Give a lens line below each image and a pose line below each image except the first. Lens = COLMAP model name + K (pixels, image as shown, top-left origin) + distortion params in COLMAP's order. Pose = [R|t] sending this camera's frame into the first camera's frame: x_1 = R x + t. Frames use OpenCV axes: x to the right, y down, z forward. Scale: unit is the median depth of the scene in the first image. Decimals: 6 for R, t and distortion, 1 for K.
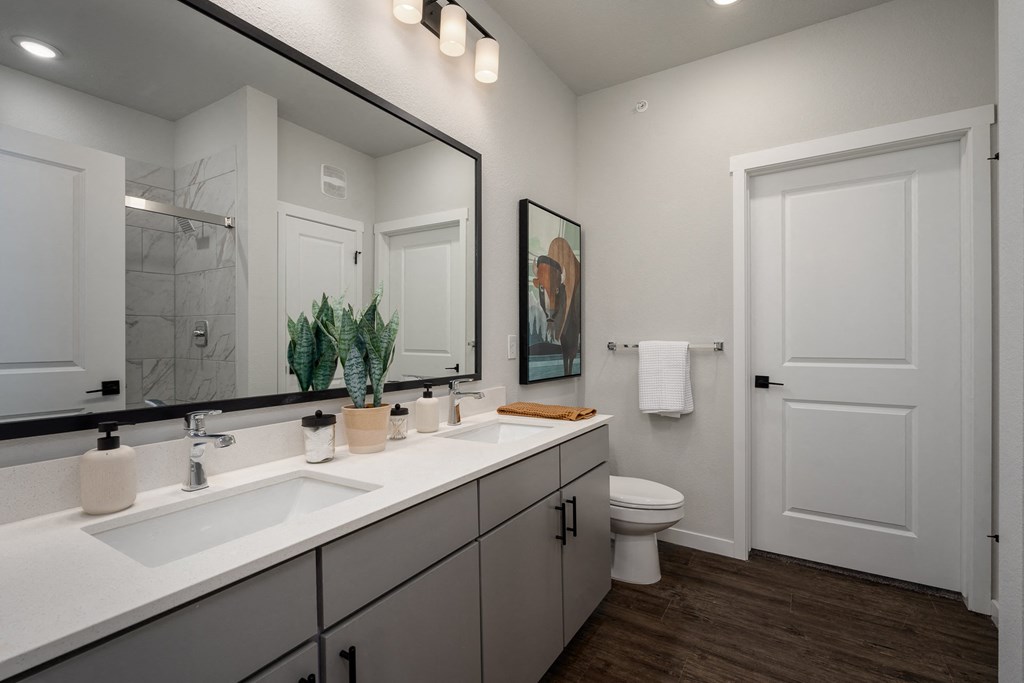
lens RADIAL K [[465.4, 0, 512.0], [0, 465.4, 341.5], [0, 0, 1]] dist [0.001414, 0.000412]
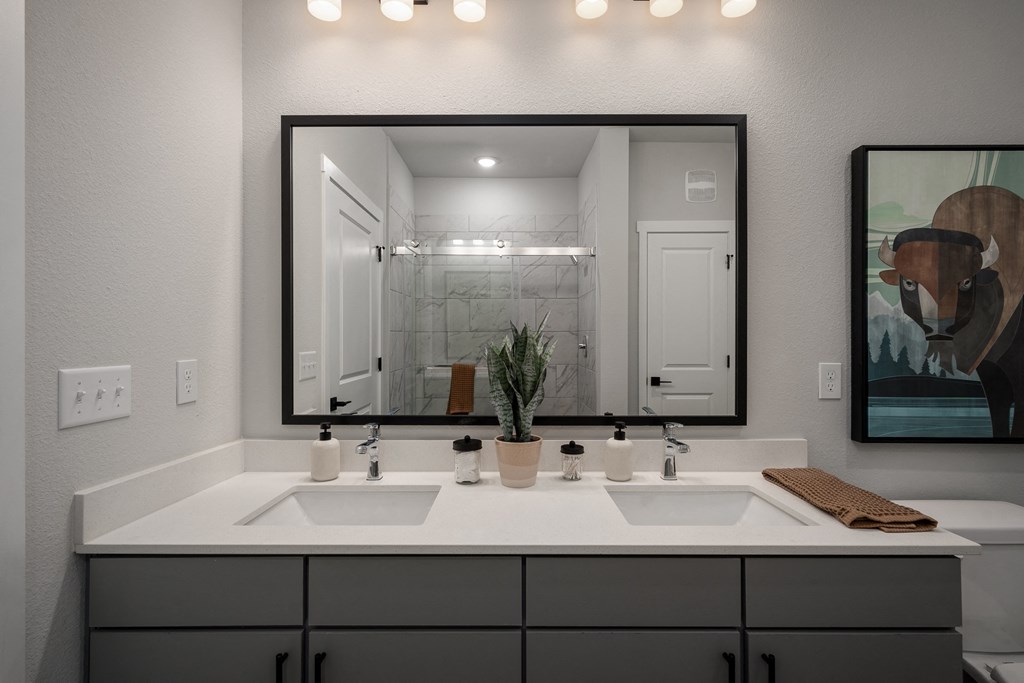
lens RADIAL K [[452.8, 0, 512.0], [0, 452.8, 341.5], [0, 0, 1]] dist [0.002557, 0.000093]
pose [[0.534419, 0.006840, -0.845192, 0.294639], [-0.005197, 0.999975, 0.004807, -0.043568], [0.845204, 0.001823, 0.534441, 0.274467]]
